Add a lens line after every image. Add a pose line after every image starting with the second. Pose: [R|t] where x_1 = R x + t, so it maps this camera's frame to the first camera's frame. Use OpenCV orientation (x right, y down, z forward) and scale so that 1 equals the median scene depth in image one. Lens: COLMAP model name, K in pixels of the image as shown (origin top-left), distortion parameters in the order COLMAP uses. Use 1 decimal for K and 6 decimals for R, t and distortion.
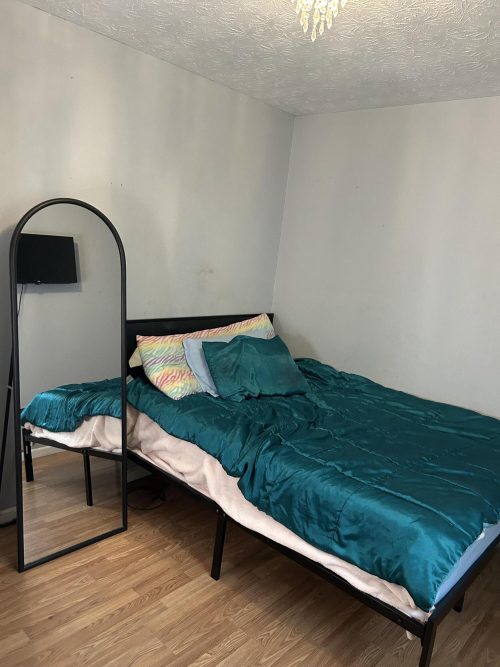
lens RADIAL K [[500.6, 0, 240.7], [0, 500.6, 331.1], [0, 0, 1]] dist [0.059375, -0.054996]
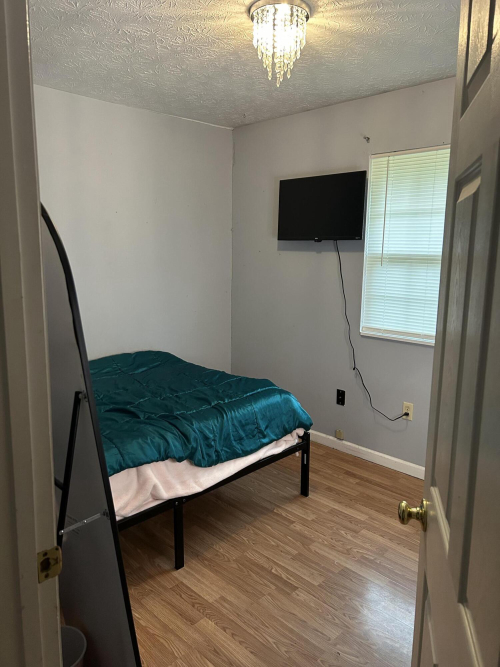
lens RADIAL K [[500.6, 0, 240.7], [0, 500.6, 331.1], [0, 0, 1]] dist [0.059375, -0.054996]
pose [[0.046470, -0.253274, 0.966278, -1.051921], [0.183659, 0.952999, 0.240961, -0.216473], [-0.981891, 0.166268, 0.090802, 0.821644]]
